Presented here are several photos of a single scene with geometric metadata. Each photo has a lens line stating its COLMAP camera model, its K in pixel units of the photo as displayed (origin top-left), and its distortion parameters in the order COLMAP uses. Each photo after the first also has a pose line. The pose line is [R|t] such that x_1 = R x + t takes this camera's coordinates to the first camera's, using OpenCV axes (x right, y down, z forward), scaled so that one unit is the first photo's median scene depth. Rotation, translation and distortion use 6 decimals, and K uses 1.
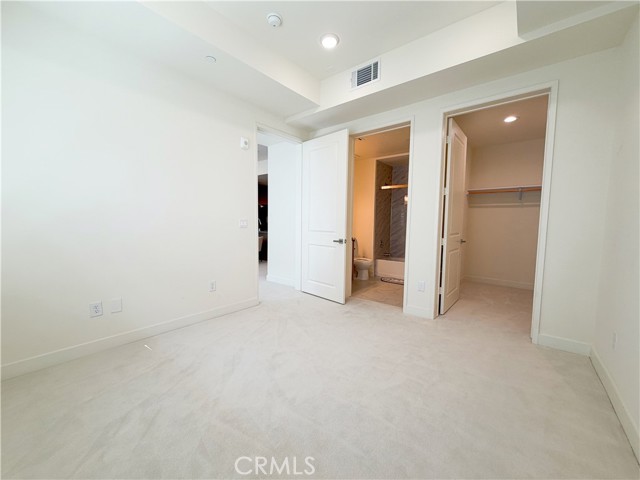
lens RADIAL K [[256.0, 0, 317.9], [0, 256.0, 240.7], [0, 0, 1]] dist [-0.000477, 0.000015]
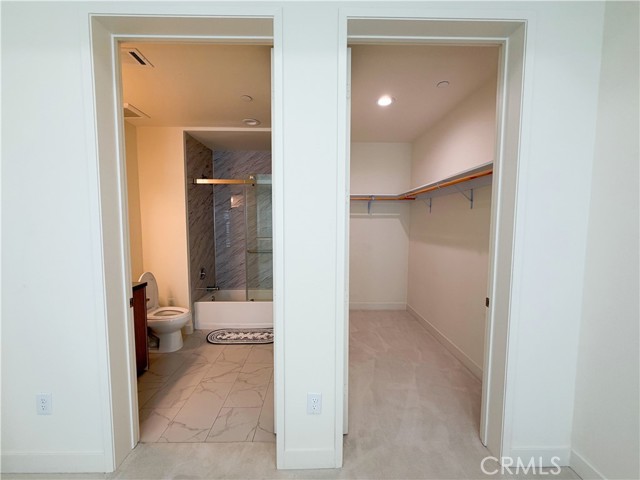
lens RADIAL K [[256.0, 0, 319.1], [0, 256.0, 241.6], [0, 0, 1]] dist [-0.000477, 0.000015]
pose [[0.765086, -0.057602, 0.641347, 0.077476], [0.048720, 0.998314, 0.031543, -0.072608], [-0.642083, 0.007113, 0.766602, 0.368497]]
